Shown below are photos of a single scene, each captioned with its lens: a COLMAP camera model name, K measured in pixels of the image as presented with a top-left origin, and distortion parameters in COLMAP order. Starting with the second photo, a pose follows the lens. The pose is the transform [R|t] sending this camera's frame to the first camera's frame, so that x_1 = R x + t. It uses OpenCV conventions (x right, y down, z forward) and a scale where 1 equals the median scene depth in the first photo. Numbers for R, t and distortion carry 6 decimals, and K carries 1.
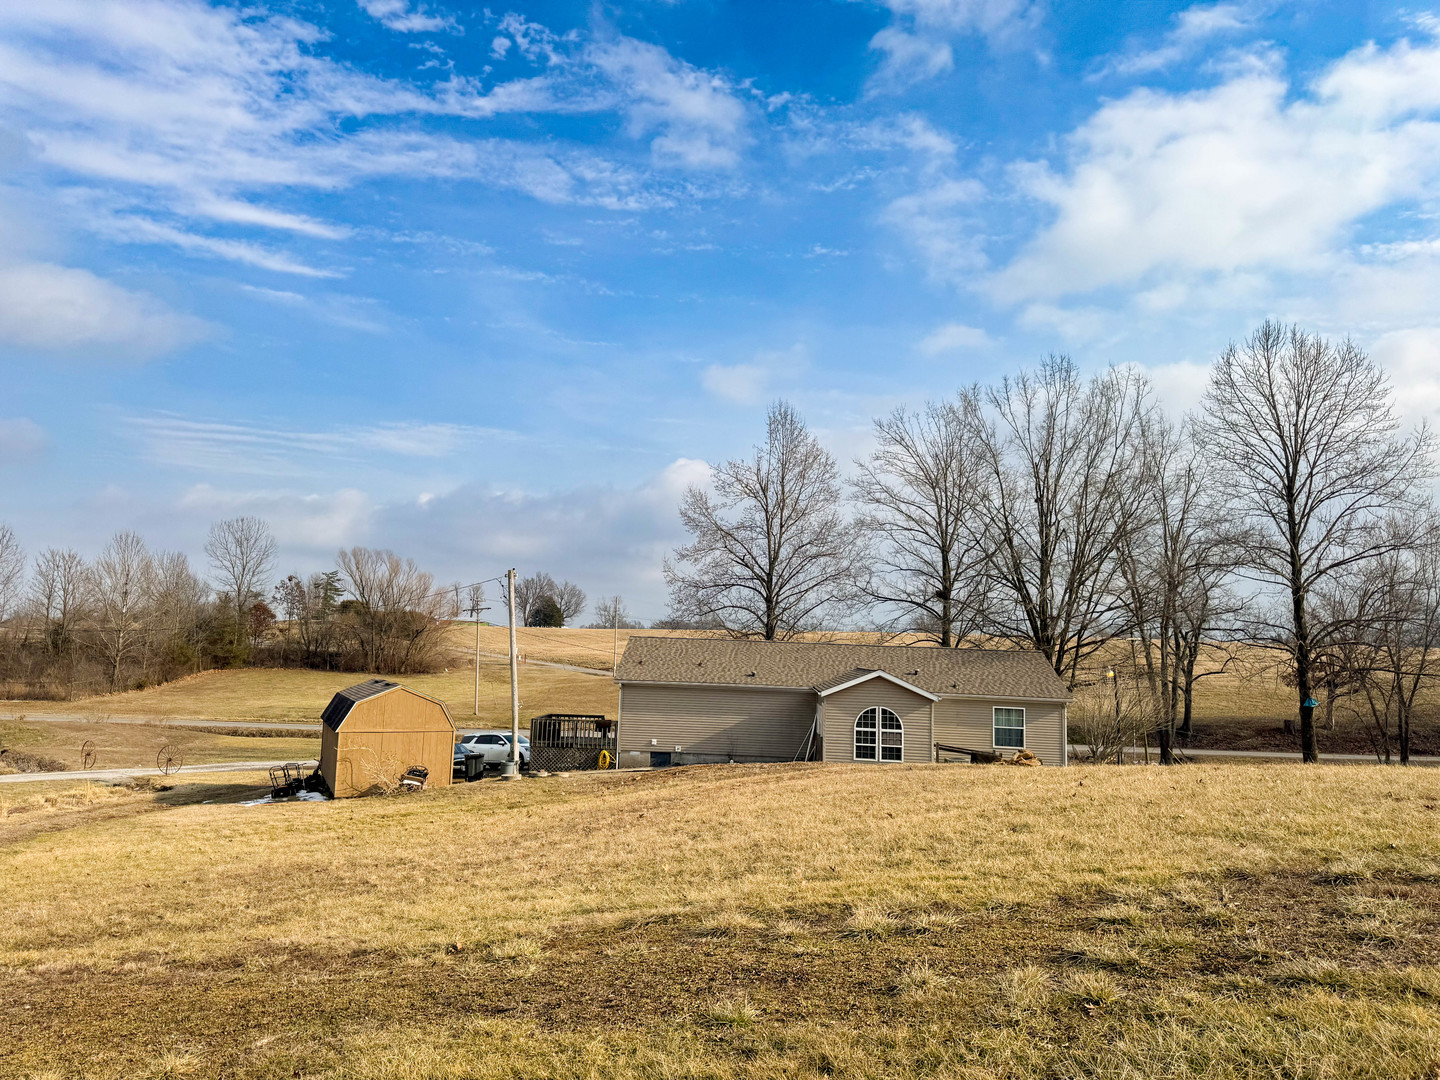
lens RADIAL K [[1001.9, 0, 720.0], [0, 1001.9, 540.0], [0, 0, 1]] dist [0.080827, -0.001601]
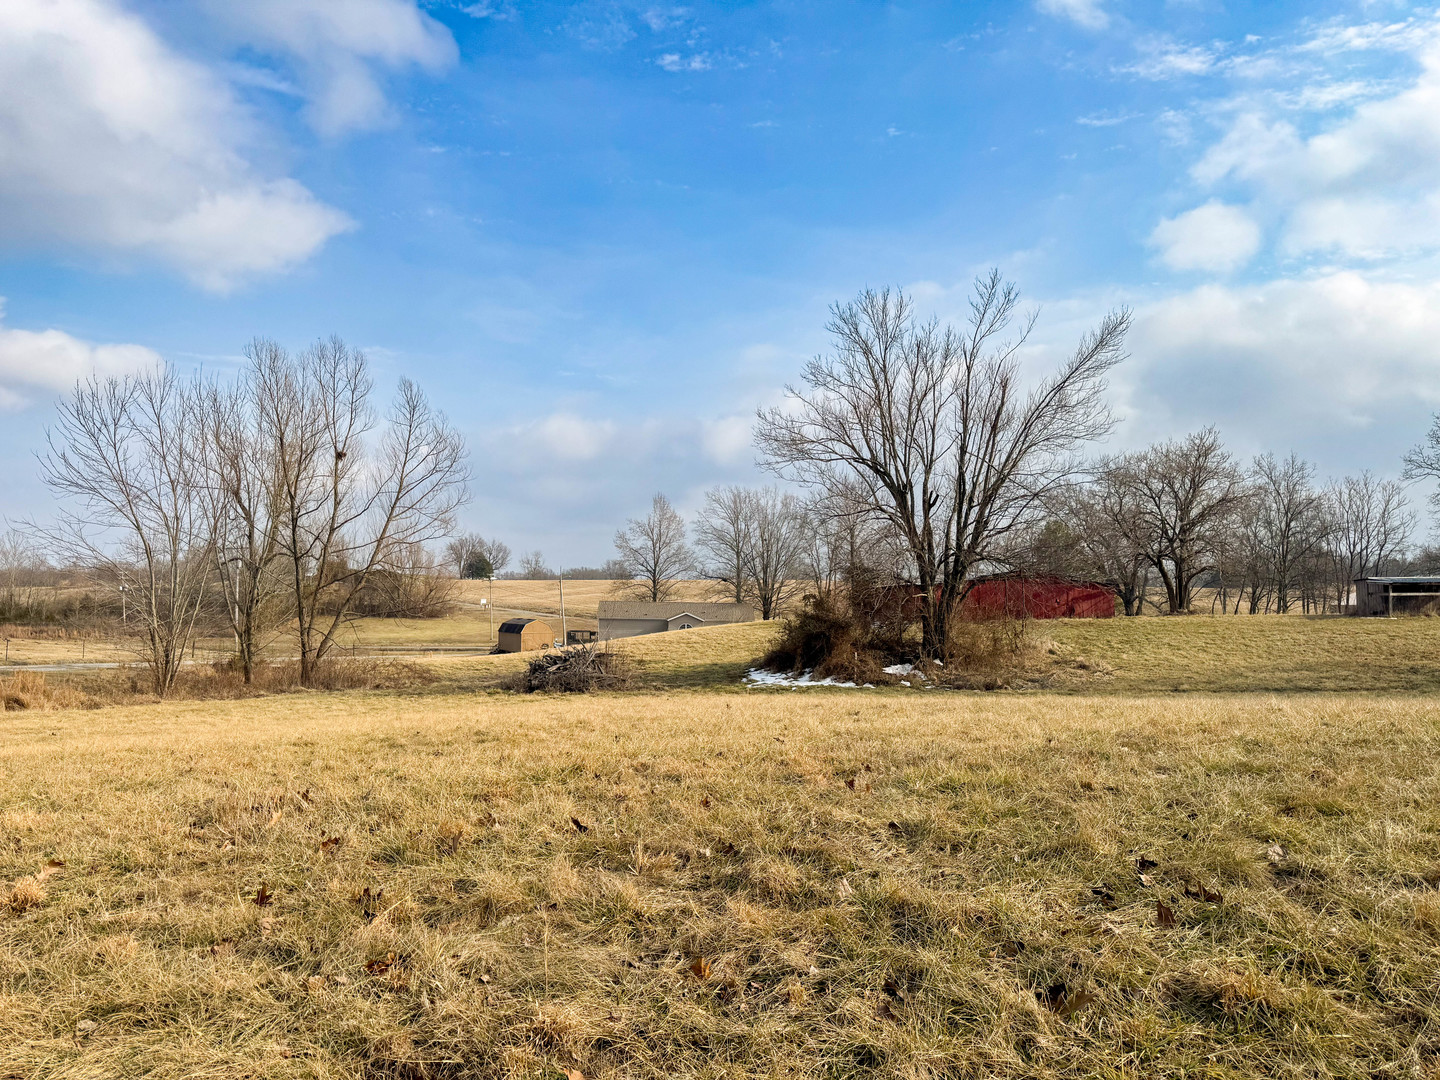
lens RADIAL K [[1027.7, 0, 720.0], [0, 1027.7, 540.0], [0, 0, 1]] dist [0.035415, -0.000559]
pose [[0.995236, -0.007961, 0.097166, -0.027679], [0.002053, 0.998151, 0.060755, -0.176390], [-0.097470, -0.060266, 0.993412, -1.319082]]
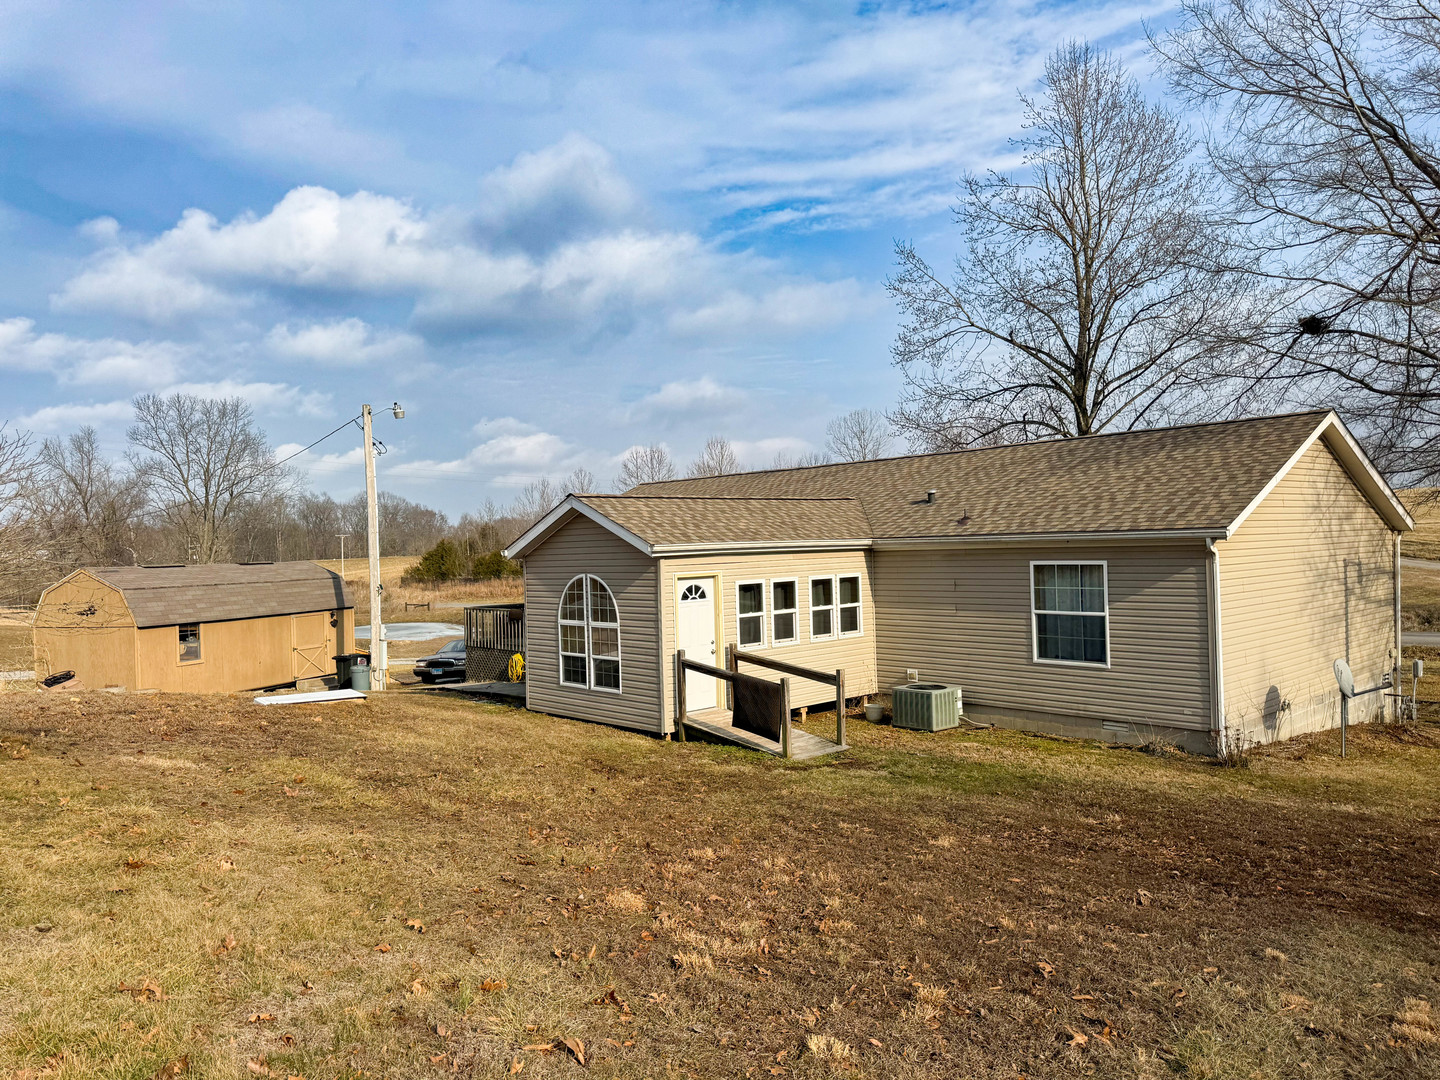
lens RADIAL K [[1027.7, 0, 720.0], [0, 1027.7, 540.0], [0, 0, 1]] dist [0.035415, -0.000559]
pose [[0.711917, -0.058238, -0.699844, 0.325164], [0.134932, 0.989331, 0.054932, 0.082038], [0.689179, -0.133538, 0.712180, 0.438326]]
